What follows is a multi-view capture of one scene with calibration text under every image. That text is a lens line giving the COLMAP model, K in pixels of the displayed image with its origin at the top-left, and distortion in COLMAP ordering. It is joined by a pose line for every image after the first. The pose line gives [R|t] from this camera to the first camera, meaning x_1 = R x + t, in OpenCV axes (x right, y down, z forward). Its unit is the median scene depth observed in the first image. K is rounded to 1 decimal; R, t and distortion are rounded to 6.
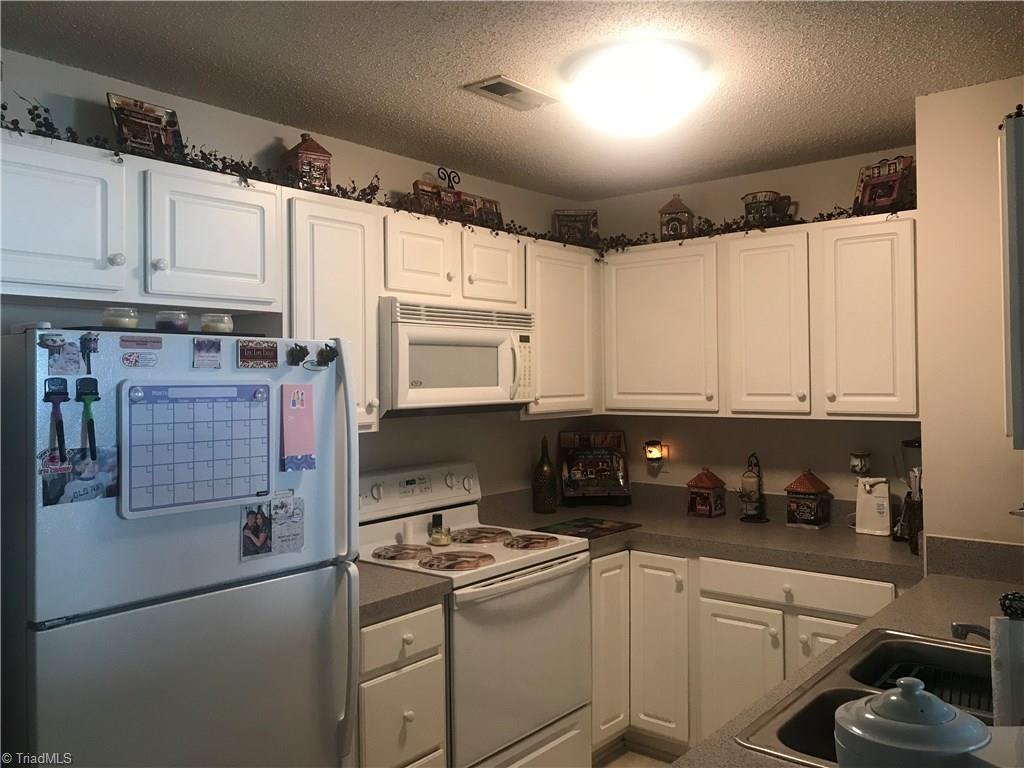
lens RADIAL K [[835.7, 0, 513.3], [0, 835.7, 384.5], [0, 0, 1]] dist [0.010568, 0.010718]
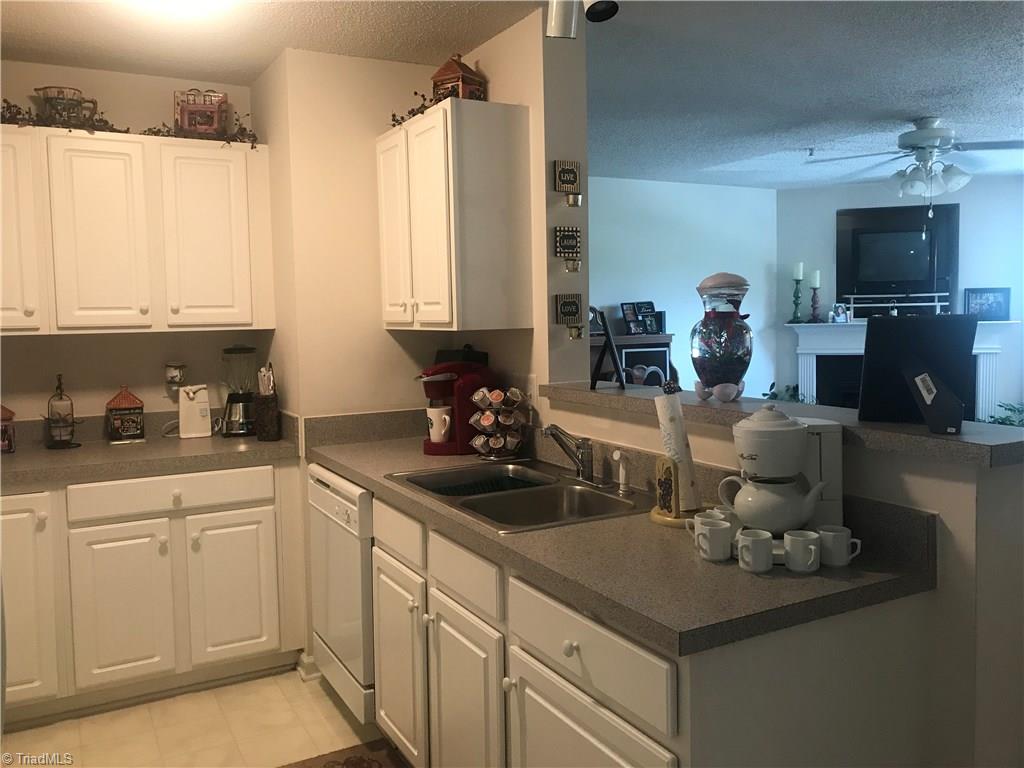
lens RADIAL K [[835.7, 0, 509.4], [0, 835.7, 382.3], [0, 0, 1]] dist [0.010568, 0.010718]
pose [[0.387282, -0.072555, 0.919102, -0.410997], [0.018729, 0.997312, 0.070837, 0.037967], [-0.921771, -0.010221, 0.387600, 0.203946]]
